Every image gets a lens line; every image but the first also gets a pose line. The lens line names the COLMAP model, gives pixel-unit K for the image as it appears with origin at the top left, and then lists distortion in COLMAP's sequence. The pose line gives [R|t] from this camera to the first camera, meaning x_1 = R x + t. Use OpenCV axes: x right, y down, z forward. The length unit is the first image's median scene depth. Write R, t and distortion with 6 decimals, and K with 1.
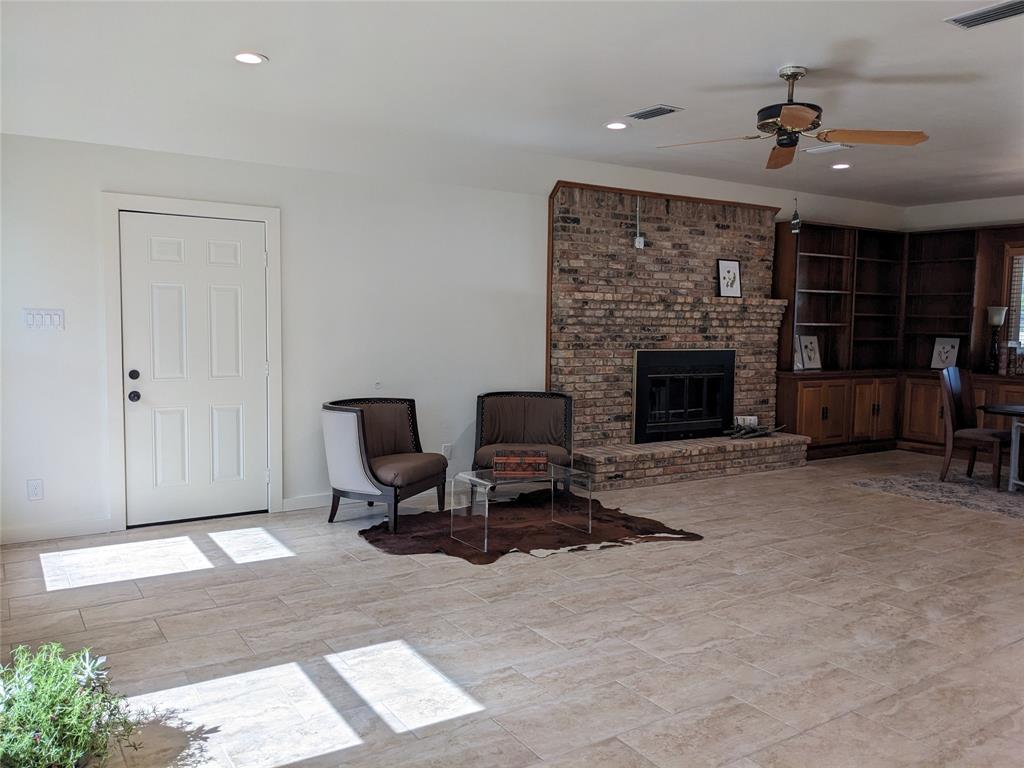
lens RADIAL K [[808.9, 0, 509.9], [0, 808.9, 386.1], [0, 0, 1]] dist [0.031213, -0.052908]
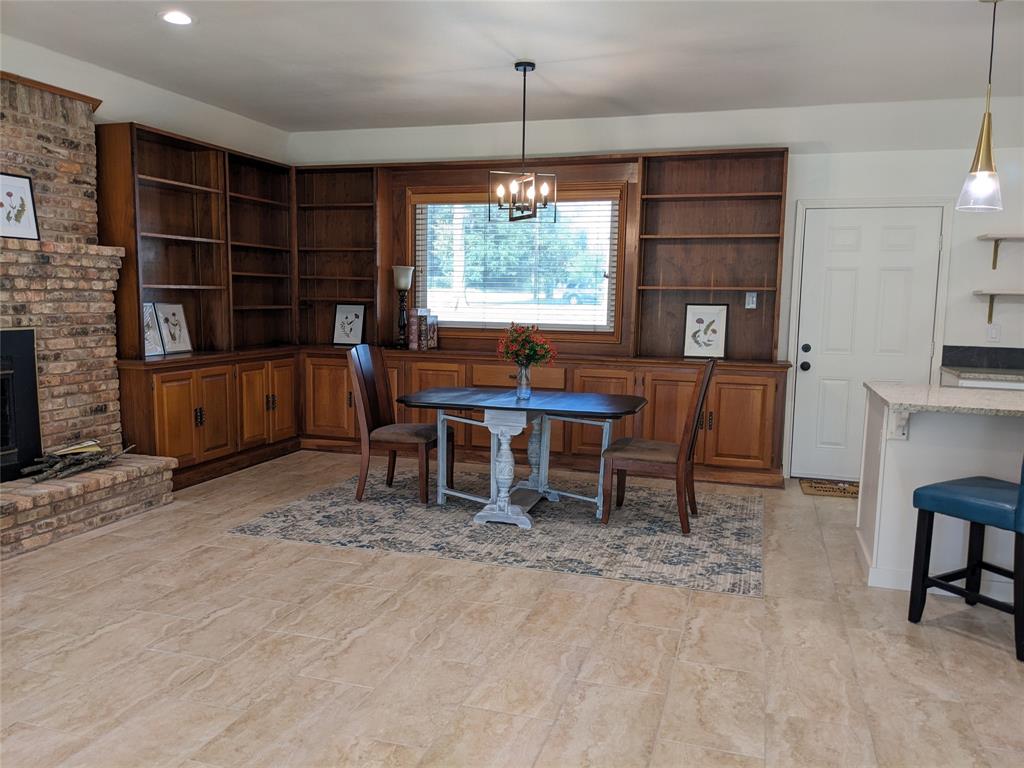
lens RADIAL K [[808.9, 0, 509.6], [0, 808.9, 392.0], [0, 0, 1]] dist [0.031213, -0.052908]
pose [[0.766866, -0.080378, 0.636755, 0.156785], [0.051116, 0.996624, 0.064243, -0.018613], [-0.639769, -0.016718, 0.768386, 0.310063]]
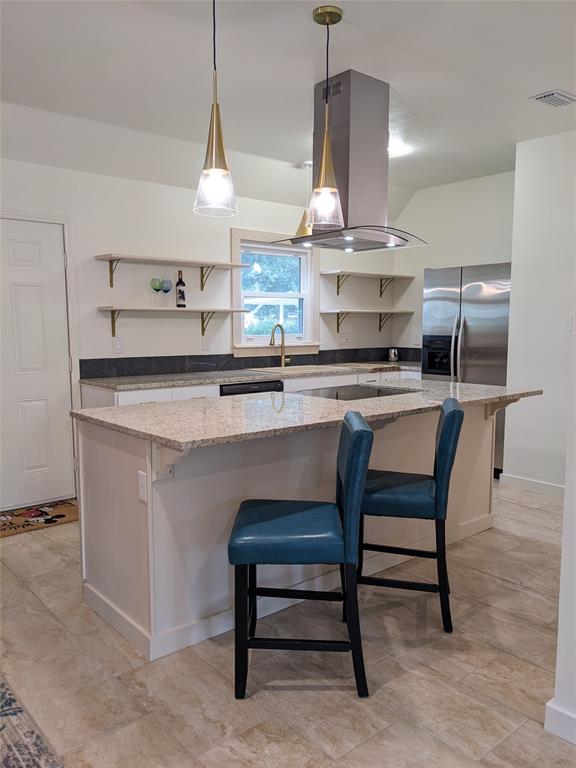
lens RADIAL K [[606.7, 0, 284.6], [0, 606.7, 386.6], [0, 0, 1]] dist [0.031213, -0.052908]
pose [[-0.131708, -0.124889, 0.983390, 0.313060], [0.085444, 0.986910, 0.136780, -0.028312], [-0.987599, 0.102040, -0.119313, 0.478113]]
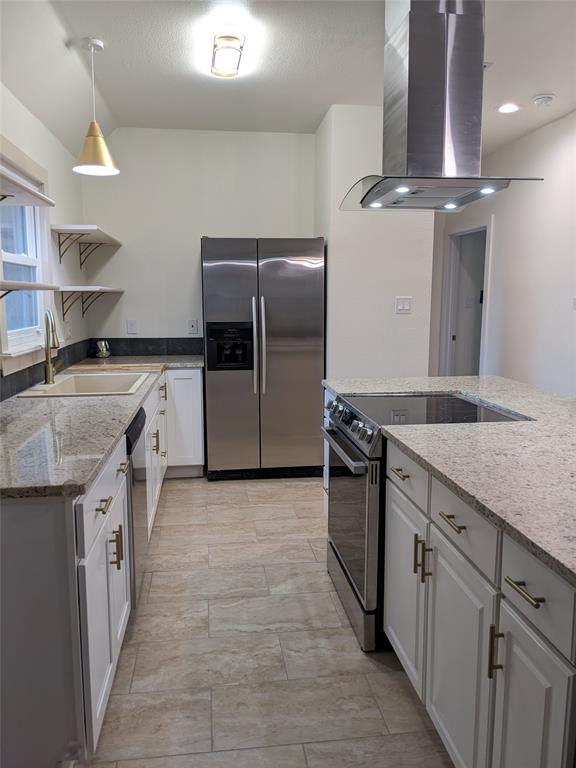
lens RADIAL K [[606.7, 0, 291.3], [0, 606.7, 383.9], [0, 0, 1]] dist [0.031213, -0.052908]
pose [[-0.905989, -0.077578, 0.416132, 0.641010], [0.019433, 0.974404, 0.223962, -0.041941], [-0.422856, 0.210994, -0.881292, 0.667537]]
